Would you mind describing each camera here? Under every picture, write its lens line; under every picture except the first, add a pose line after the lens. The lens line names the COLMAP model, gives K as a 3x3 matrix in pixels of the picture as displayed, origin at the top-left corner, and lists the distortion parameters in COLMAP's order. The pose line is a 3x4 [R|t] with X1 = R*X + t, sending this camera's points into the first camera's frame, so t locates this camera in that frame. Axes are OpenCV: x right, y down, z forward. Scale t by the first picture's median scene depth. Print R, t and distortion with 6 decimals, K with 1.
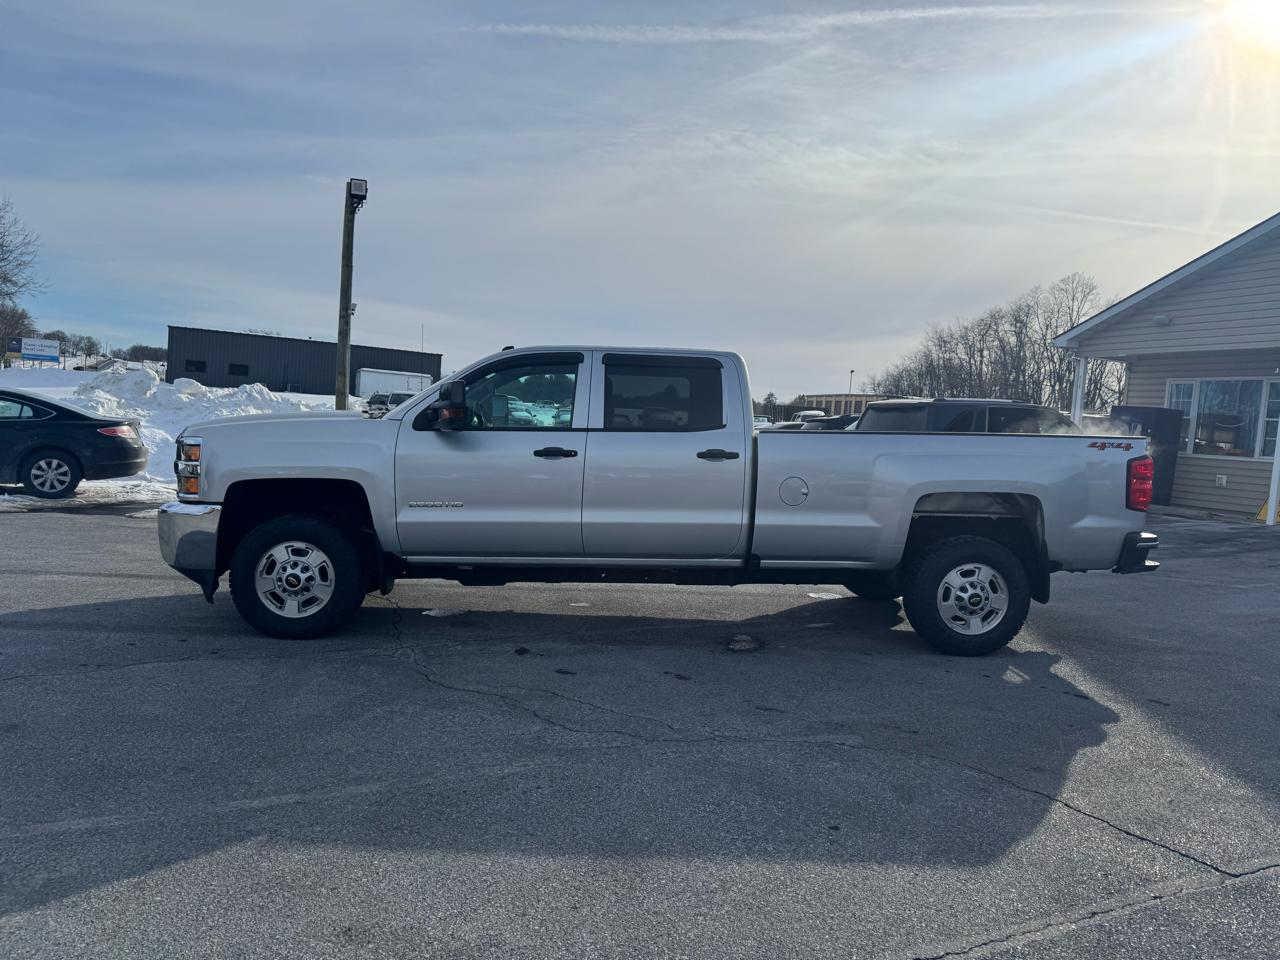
lens RADIAL K [[895.4, 0, 647.6], [0, 895.4, 476.8], [0, 0, 1]] dist [0.087370, -0.118750]
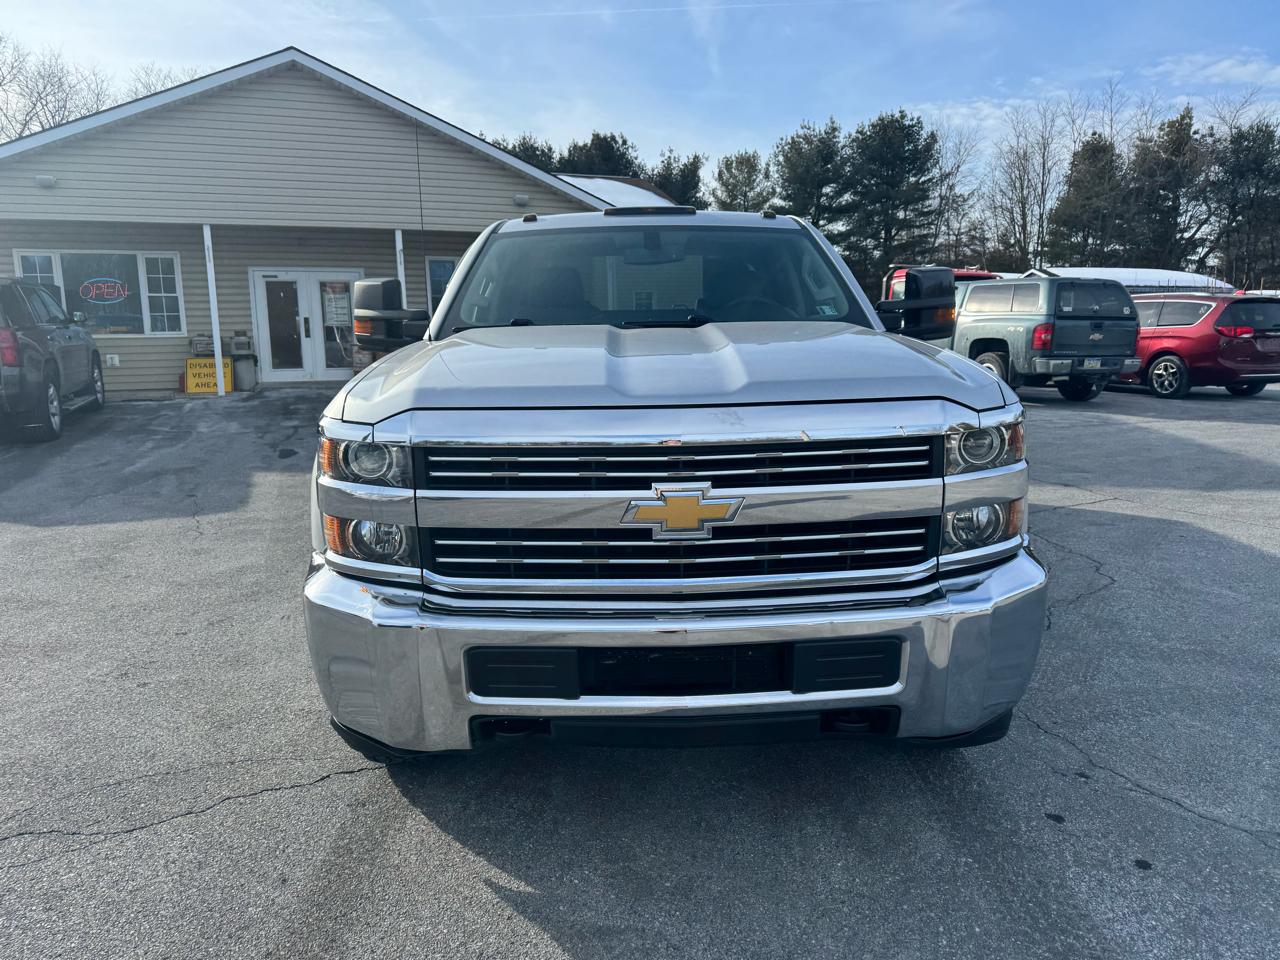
lens RADIAL K [[905.1, 0, 648.9], [0, 905.1, 479.6], [0, 0, 1]] dist [0.052227, -0.057284]
pose [[0.047009, -0.220388, 0.974279, -0.885257], [0.078455, 0.973159, 0.216349, -0.108084], [-0.995809, 0.066267, 0.063038, 1.087082]]
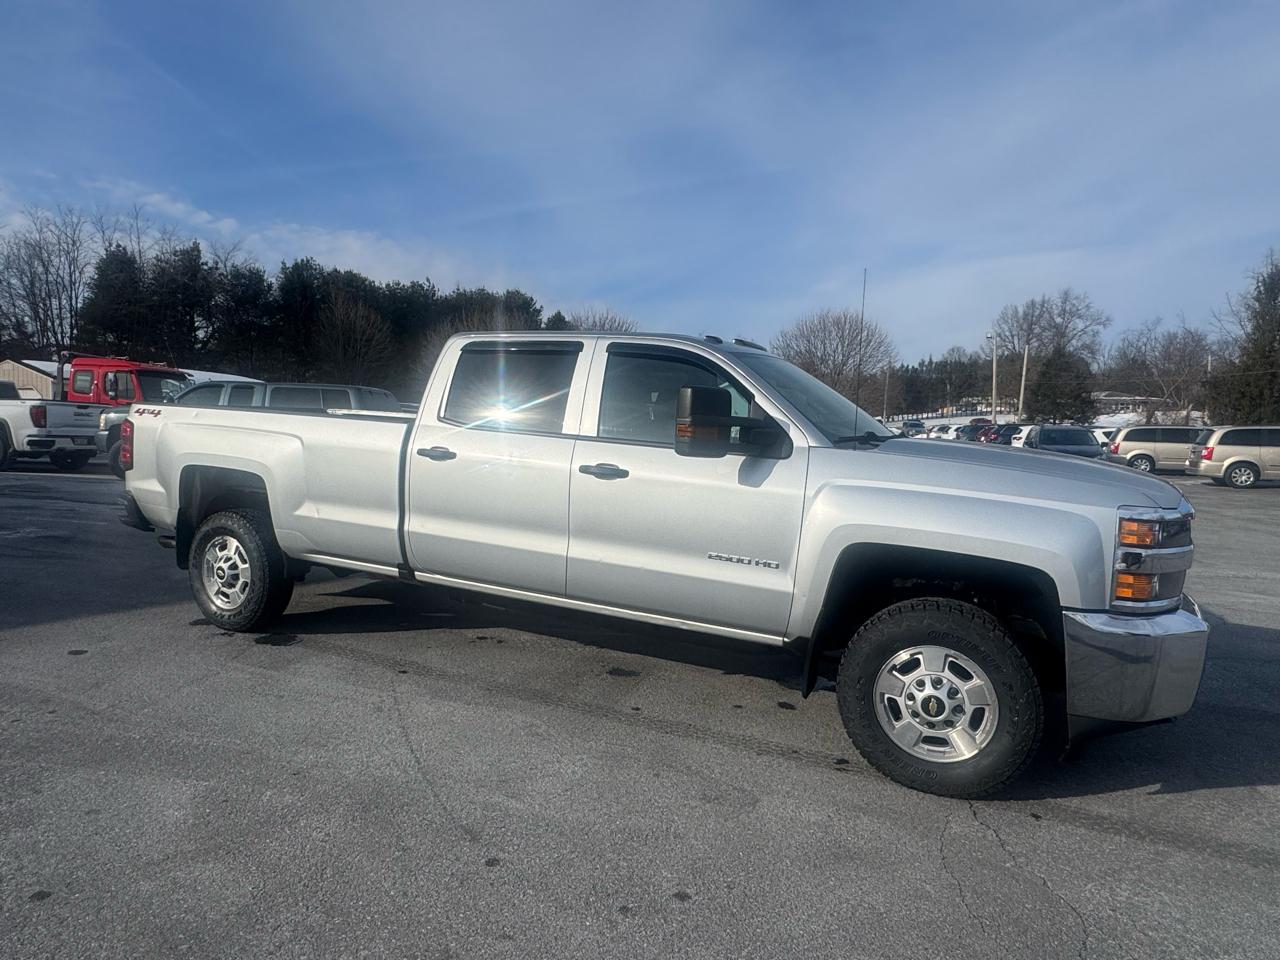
lens RADIAL K [[789.4, 0, 639.5], [0, 789.4, 483.2], [0, 0, 1]] dist [-0.002229, 0.001528]
pose [[-0.856427, -0.114691, 0.503367, -0.477055], [-0.042808, 0.987430, 0.152149, -0.136598], [-0.514490, 0.108756, -0.850572, 1.832492]]
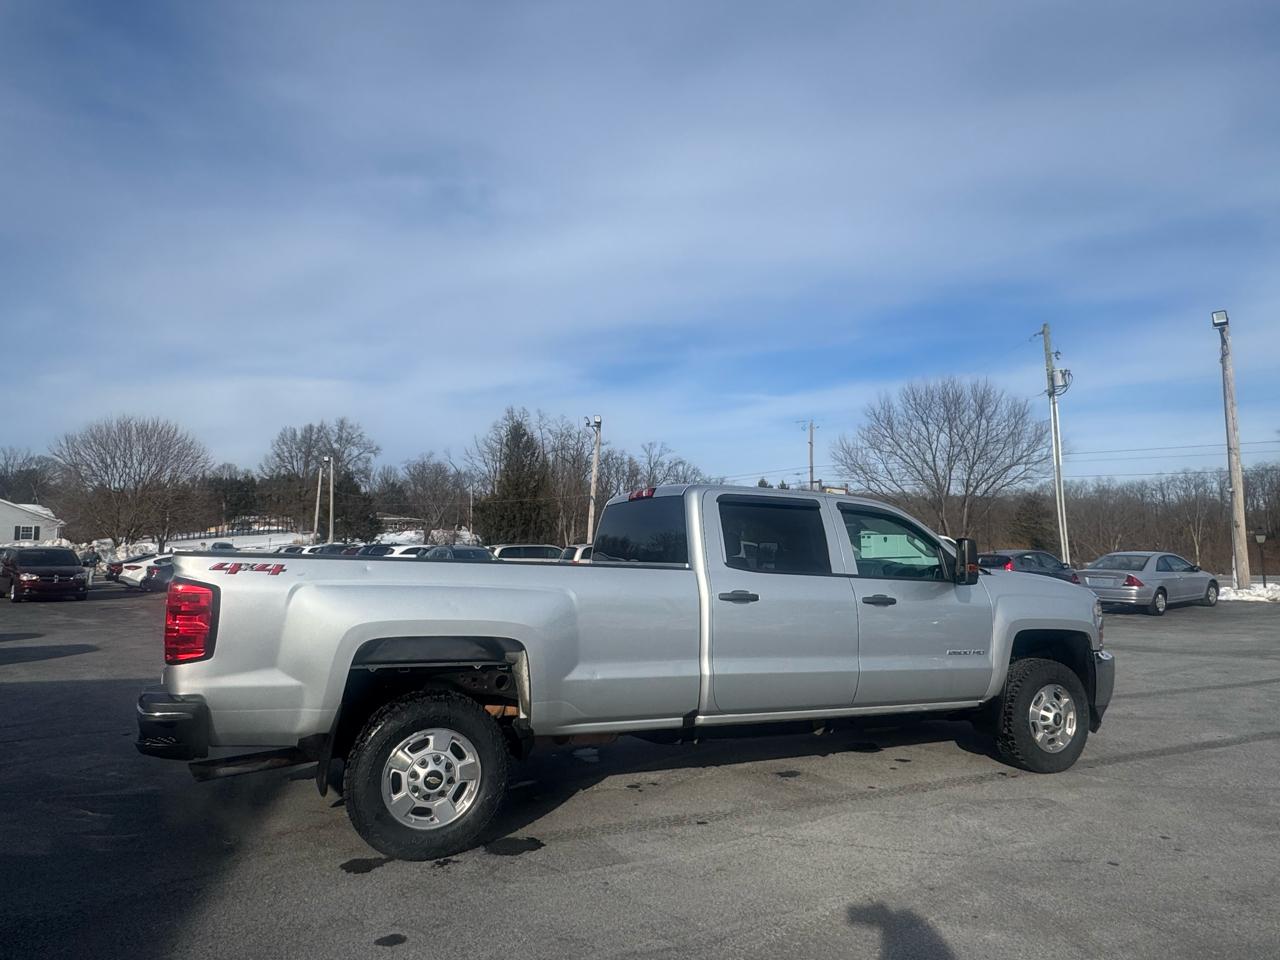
lens RADIAL K [[787.4, 0, 645.5], [0, 787.4, 475.4], [0, 0, 1]] dist [-0.002791, -0.000043]
pose [[-0.937354, -0.090242, -0.336487, 0.414994], [-0.073652, 0.995369, -0.061772, -0.110688], [0.340504, -0.033120, -0.939660, 2.020201]]
